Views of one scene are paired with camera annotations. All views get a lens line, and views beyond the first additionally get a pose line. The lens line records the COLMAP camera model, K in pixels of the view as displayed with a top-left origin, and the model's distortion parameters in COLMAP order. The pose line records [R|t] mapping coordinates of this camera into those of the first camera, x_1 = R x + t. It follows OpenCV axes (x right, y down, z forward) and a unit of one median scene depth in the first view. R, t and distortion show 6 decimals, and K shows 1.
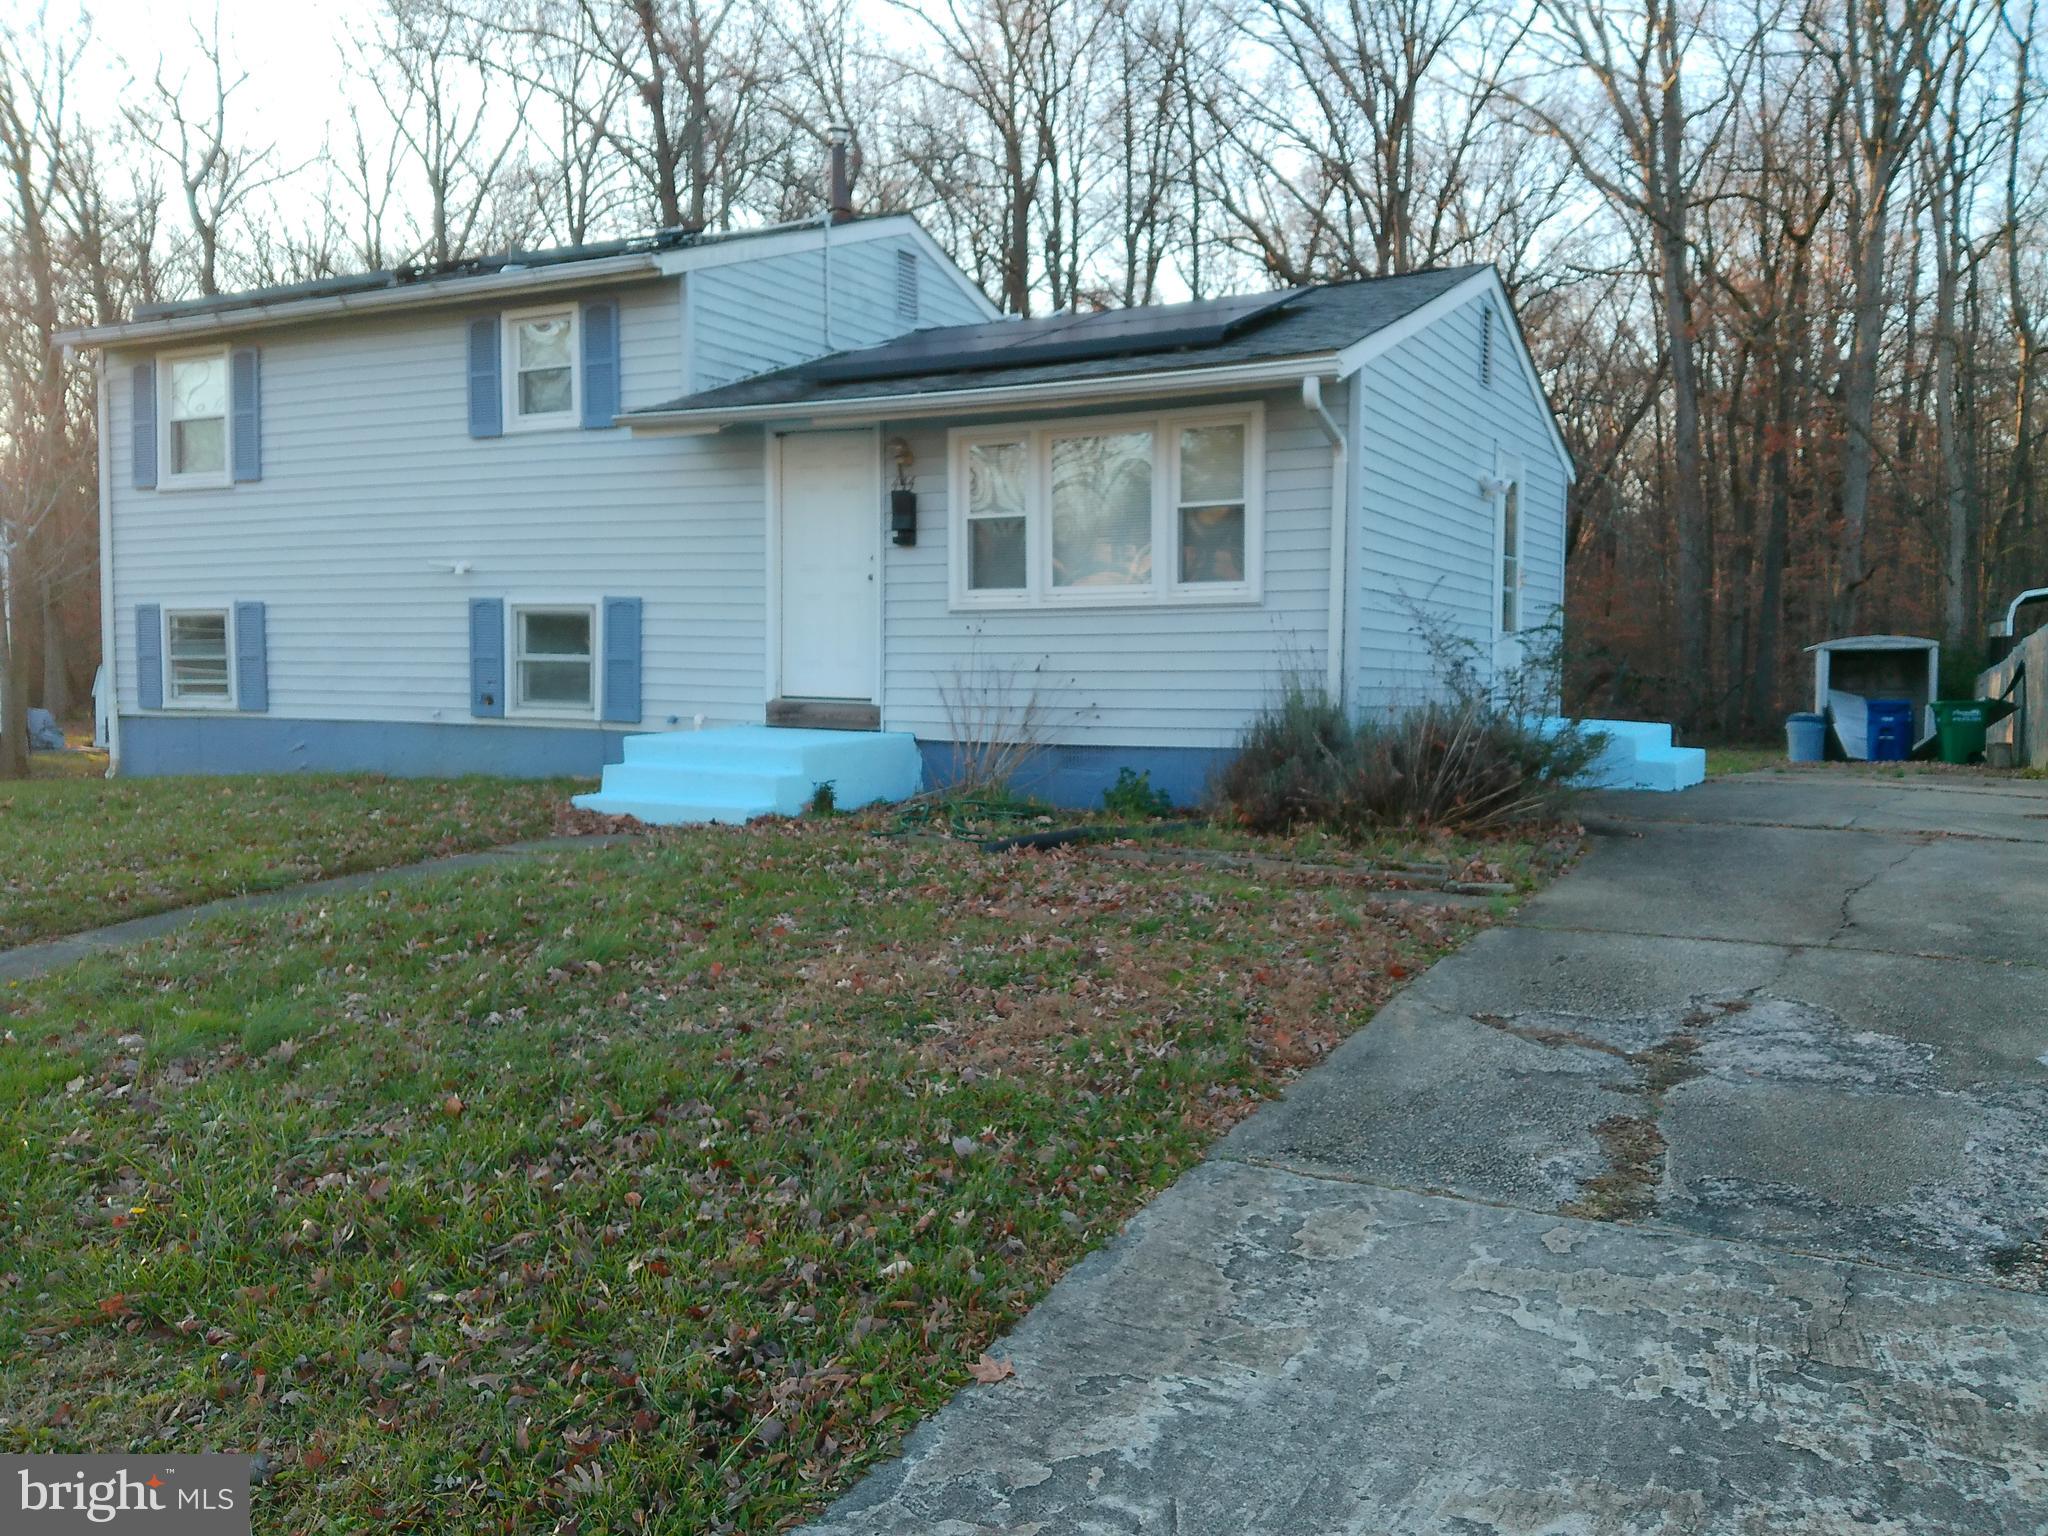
lens RADIAL K [[1705.0, 0, 1028.9], [0, 1705.0, 773.5], [0, 0, 1]] dist [0.041675, -0.083670]
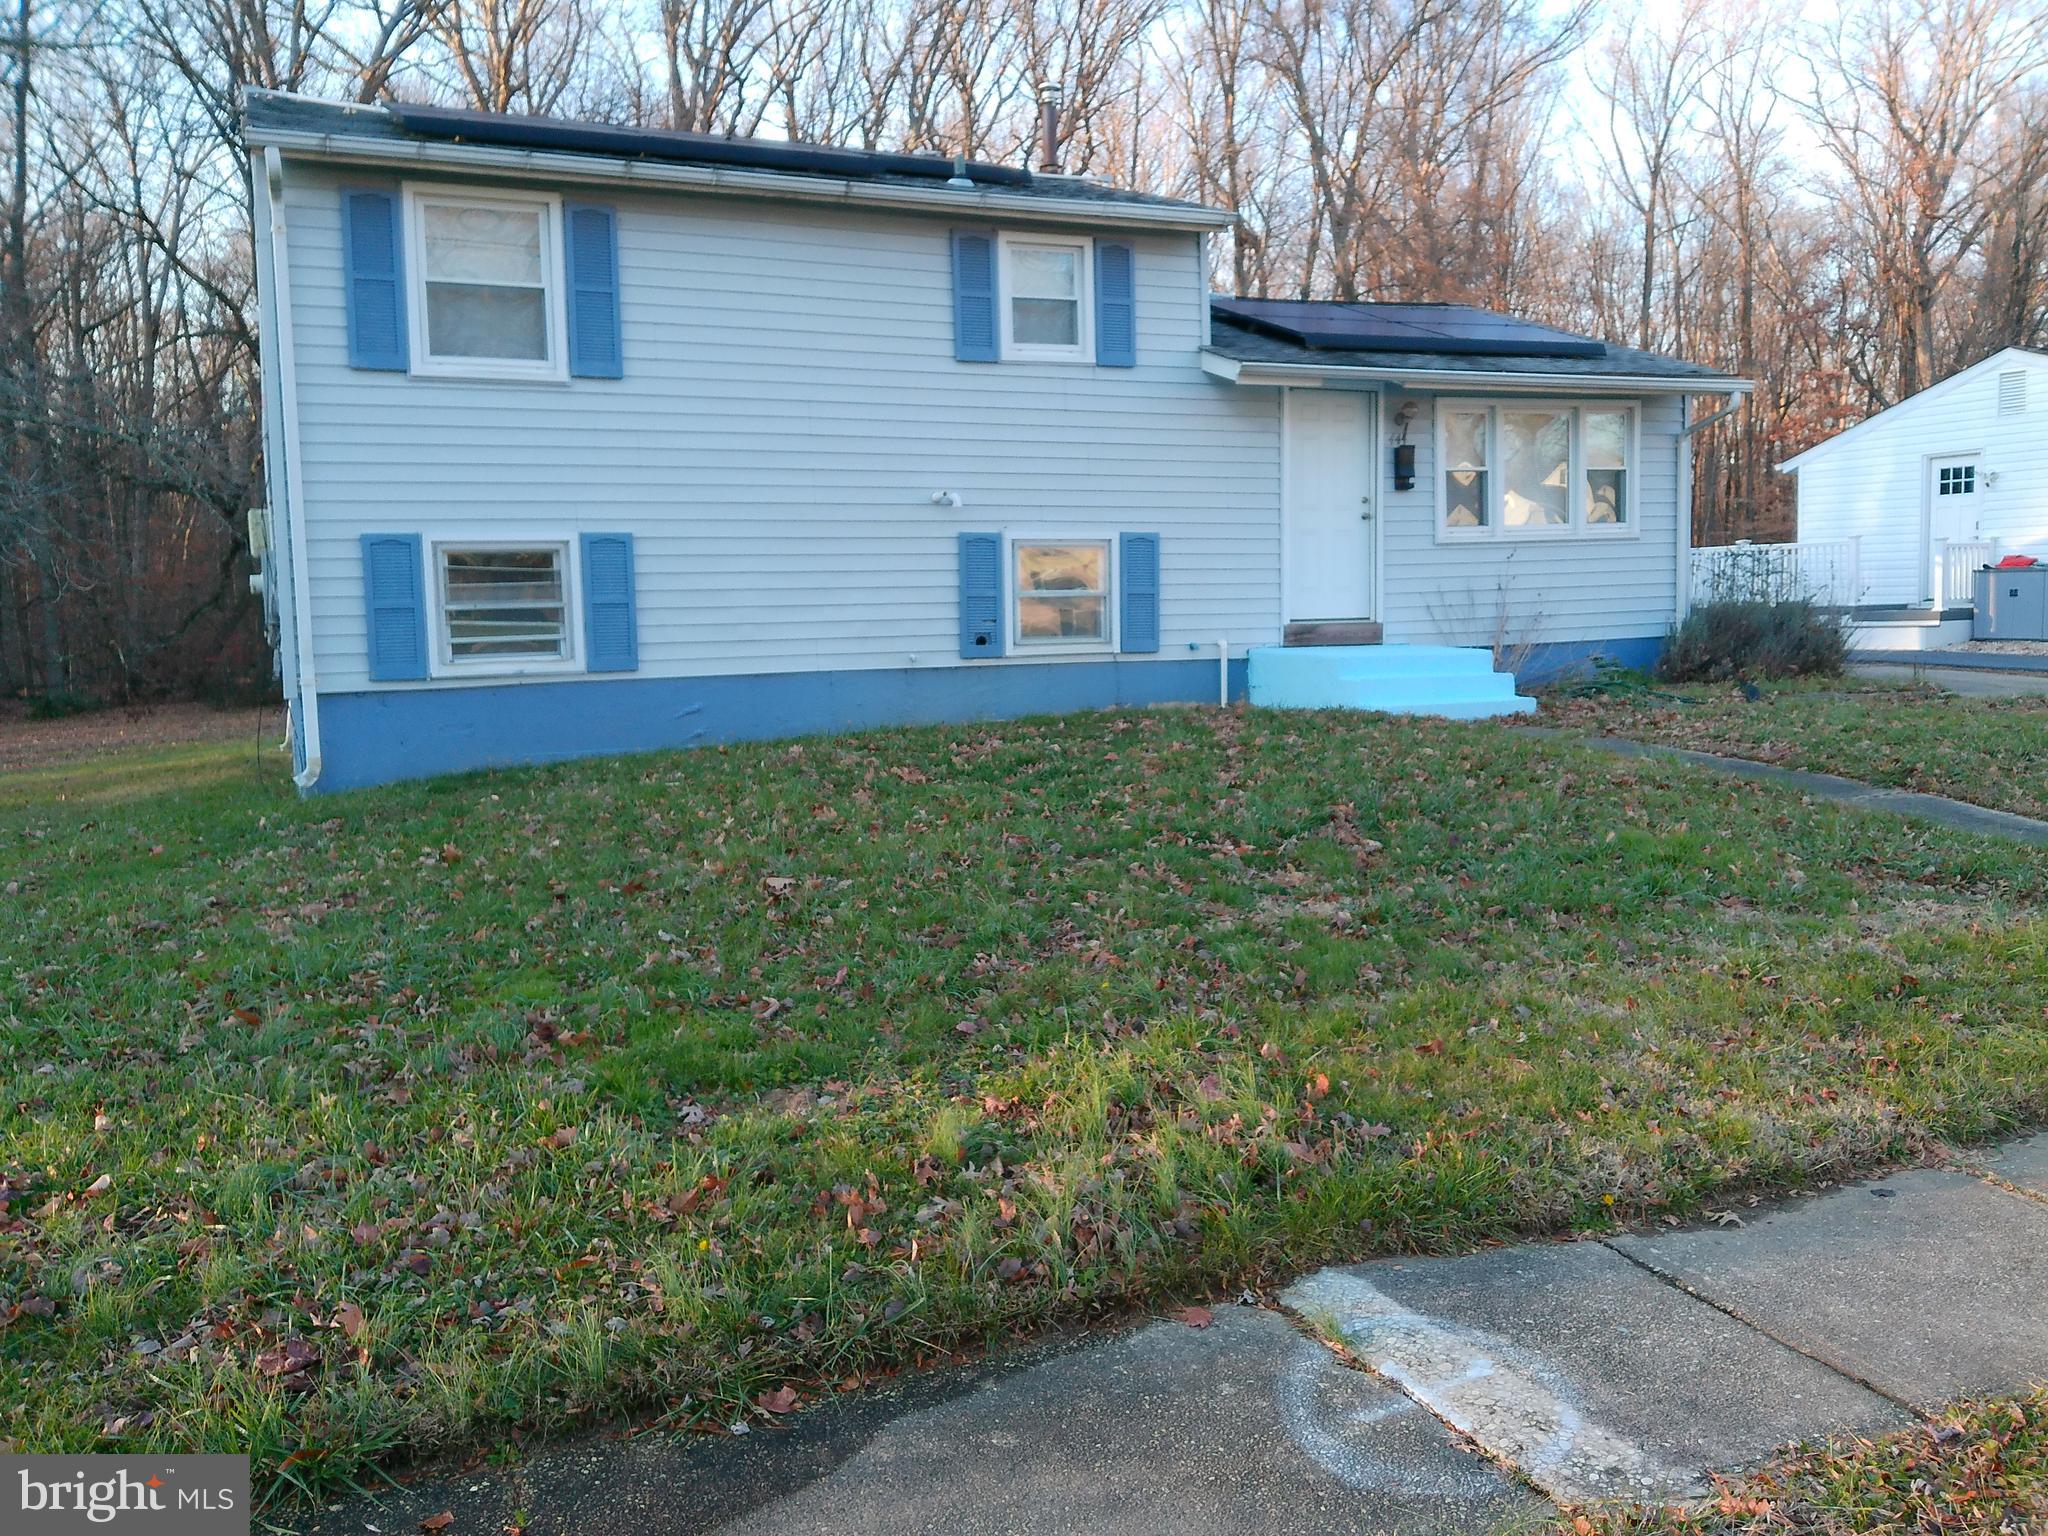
lens RADIAL K [[1705.0, 0, 1022.2], [0, 1705.0, 769.1], [0, 0, 1]] dist [0.041675, -0.083670]
pose [[0.599730, -0.098067, 0.794171, -1.062242], [0.078980, 0.994870, 0.063207, -0.029236], [-0.796295, 0.024816, 0.604399, 0.409151]]
